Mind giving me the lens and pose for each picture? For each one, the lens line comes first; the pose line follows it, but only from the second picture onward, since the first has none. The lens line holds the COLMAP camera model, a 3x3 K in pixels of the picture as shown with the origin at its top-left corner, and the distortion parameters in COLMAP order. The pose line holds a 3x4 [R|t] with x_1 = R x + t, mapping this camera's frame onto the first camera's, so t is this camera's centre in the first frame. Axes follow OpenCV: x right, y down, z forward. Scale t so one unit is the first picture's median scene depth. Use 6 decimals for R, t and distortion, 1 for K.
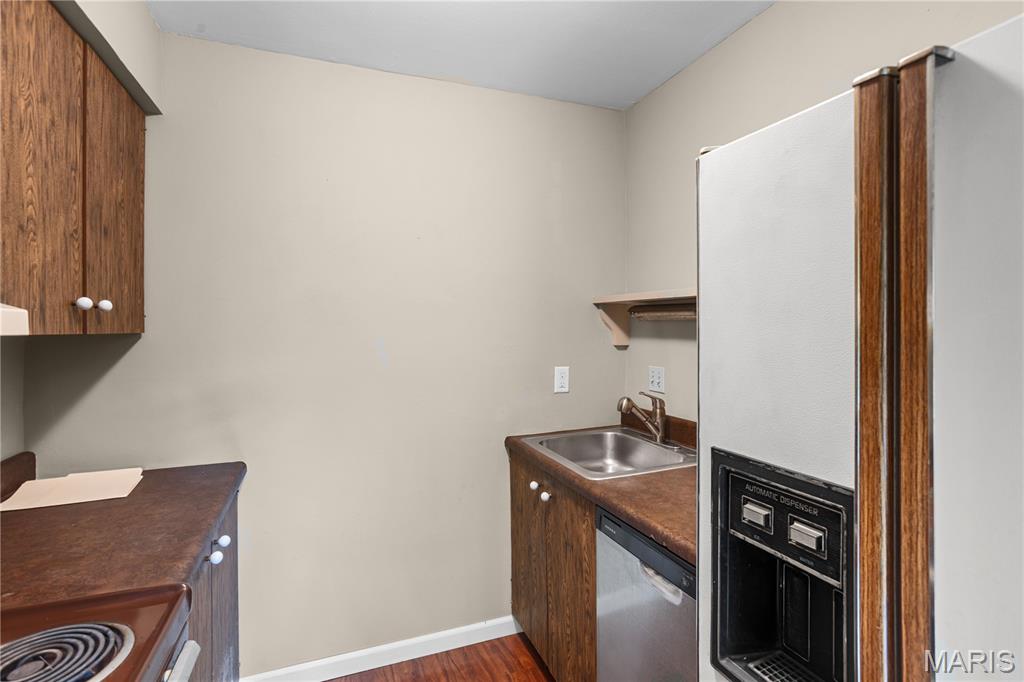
lens RADIAL K [[494.0, 0, 510.8], [0, 494.0, 333.0], [0, 0, 1]] dist [0.023605, 0.002567]
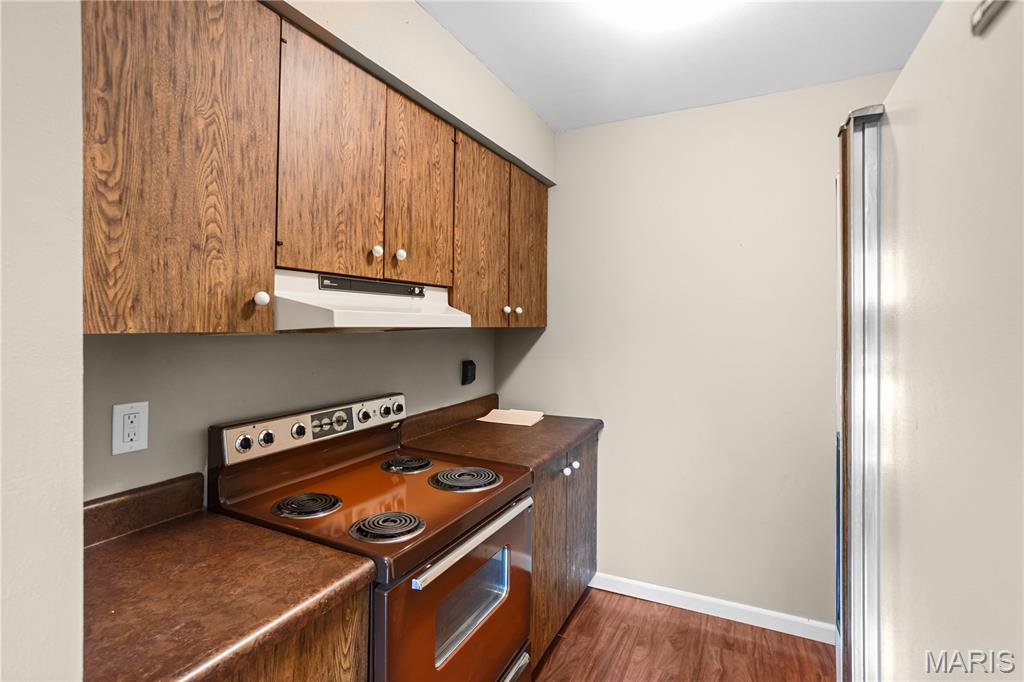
lens RADIAL K [[494.0, 0, 510.9], [0, 494.0, 334.7], [0, 0, 1]] dist [0.023605, 0.002567]
pose [[0.685932, 0.018387, -0.727434, 0.387701], [-0.009441, 0.999821, 0.016369, 0.000278], [0.727605, -0.004360, 0.685983, -0.171812]]
